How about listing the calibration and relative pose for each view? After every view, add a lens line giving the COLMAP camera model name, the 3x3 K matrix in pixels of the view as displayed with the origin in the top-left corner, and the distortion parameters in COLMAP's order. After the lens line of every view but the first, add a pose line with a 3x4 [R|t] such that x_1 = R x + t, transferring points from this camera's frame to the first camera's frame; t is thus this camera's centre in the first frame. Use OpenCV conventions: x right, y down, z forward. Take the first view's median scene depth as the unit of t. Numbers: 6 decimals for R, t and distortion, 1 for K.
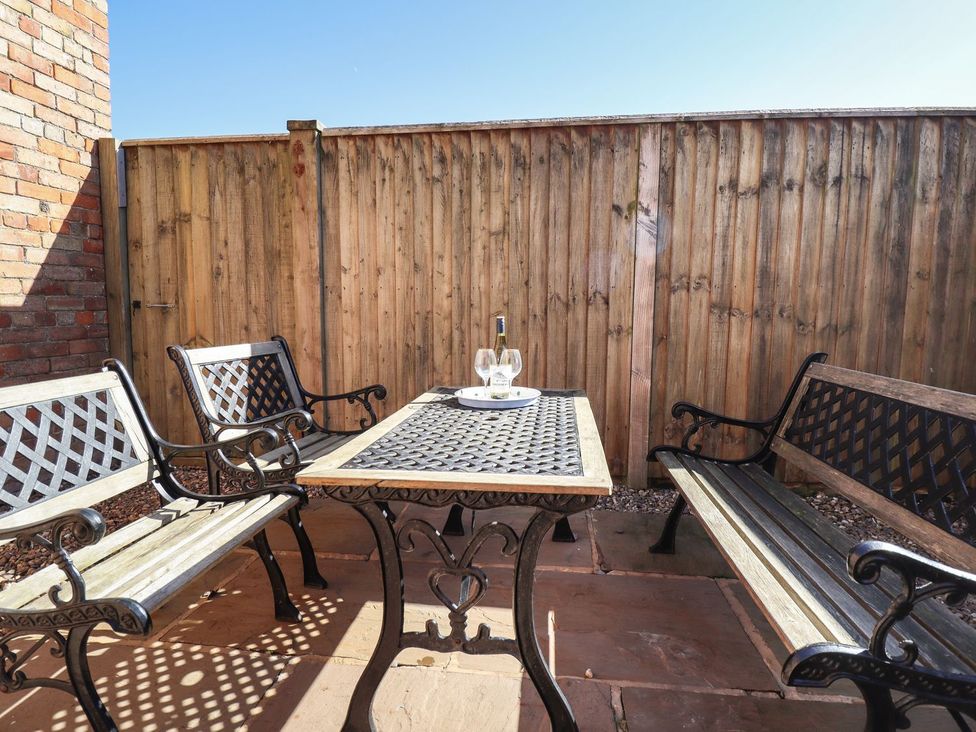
lens RADIAL K [[523.7, 0, 488.5], [0, 523.7, 357.5], [0, 0, 1]] dist [-0.006062, -0.012066]
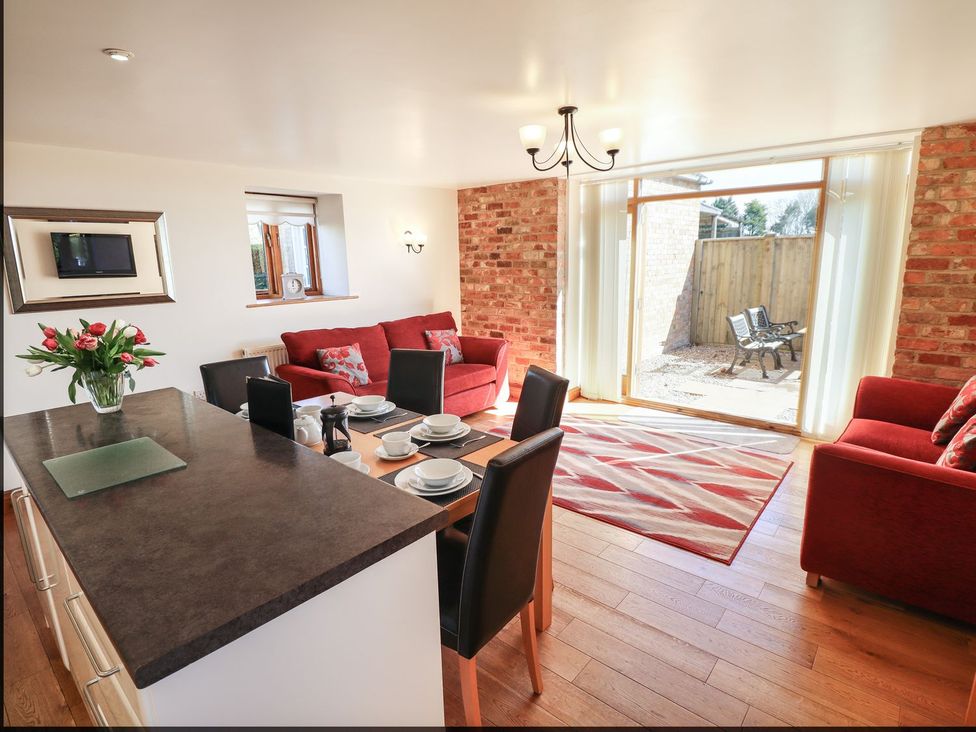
lens RADIAL K [[511.0, 0, 512.9], [0, 511.0, 365.7], [0, 0, 1]] dist [-0.020797, -0.008117]
pose [[0.842402, 0.086119, -0.531923, 0.016529], [-0.025290, 0.992377, 0.120615, -0.009551], [0.538256, -0.088154, 0.838158, -2.377776]]
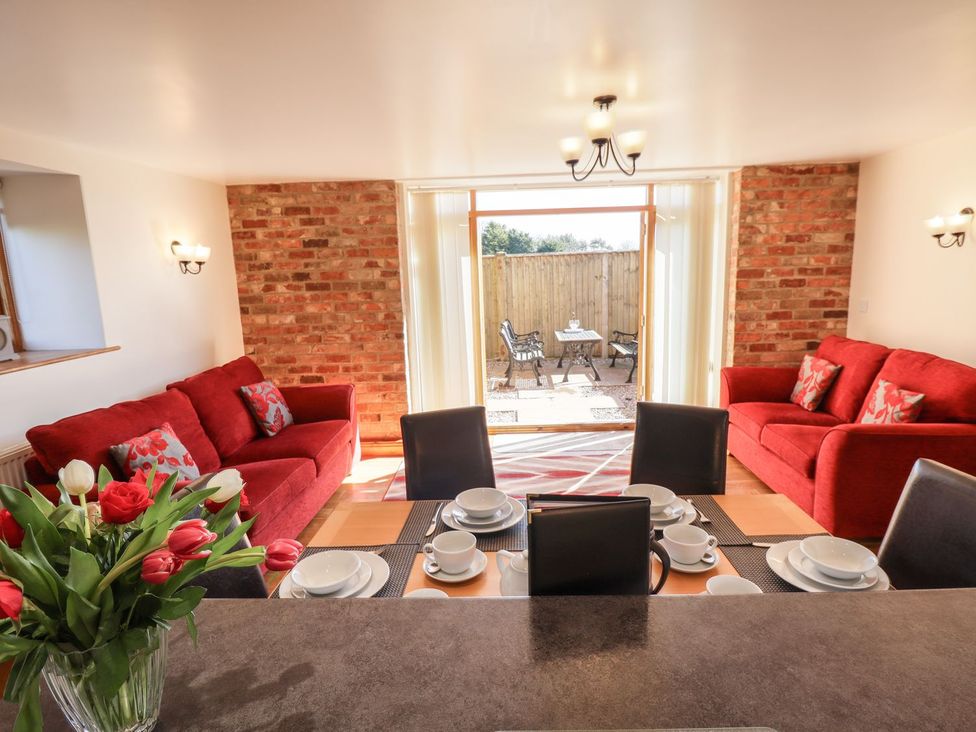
lens RADIAL K [[523.7, 0, 513.5], [0, 523.7, 366.7], [0, 0, 1]] dist [-0.006062, -0.012066]
pose [[0.992025, -0.063726, 0.108747, -0.687591], [0.054297, 0.994677, 0.087575, -0.028193], [-0.113749, -0.080972, 0.990204, -2.328663]]
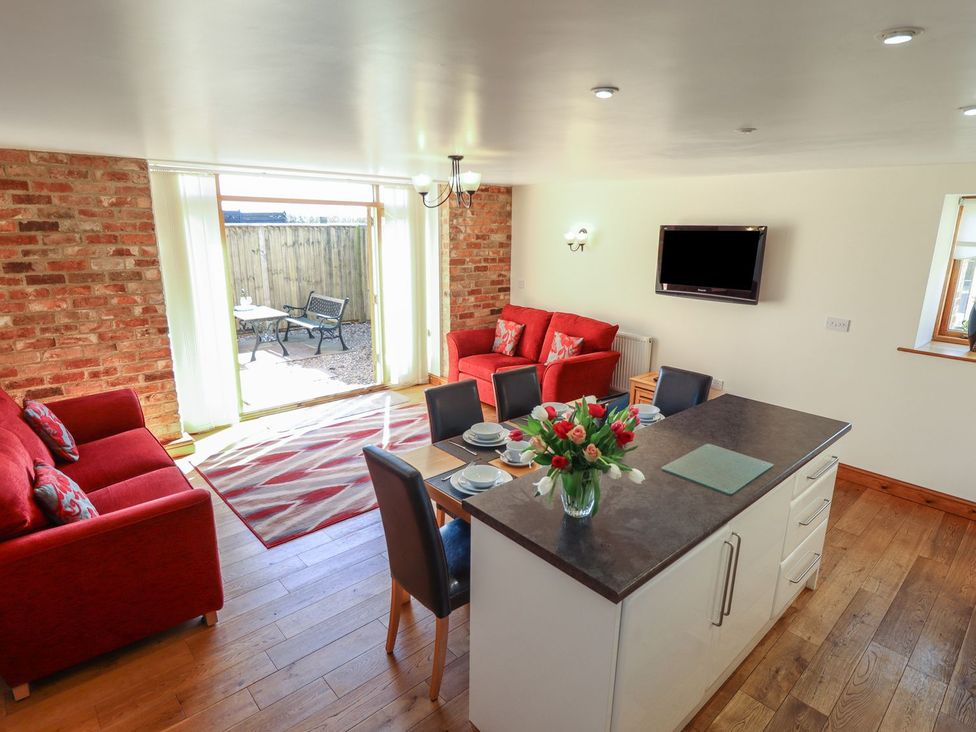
lens RADIAL K [[523.7, 0, 507.4], [0, 523.7, 361.0], [0, 0, 1]] dist [-0.006062, -0.012066]
pose [[0.636475, -0.190310, 0.747450, -1.325540], [0.065309, 0.978899, 0.193627, -0.132885], [-0.768527, -0.074424, 0.635474, -2.378435]]
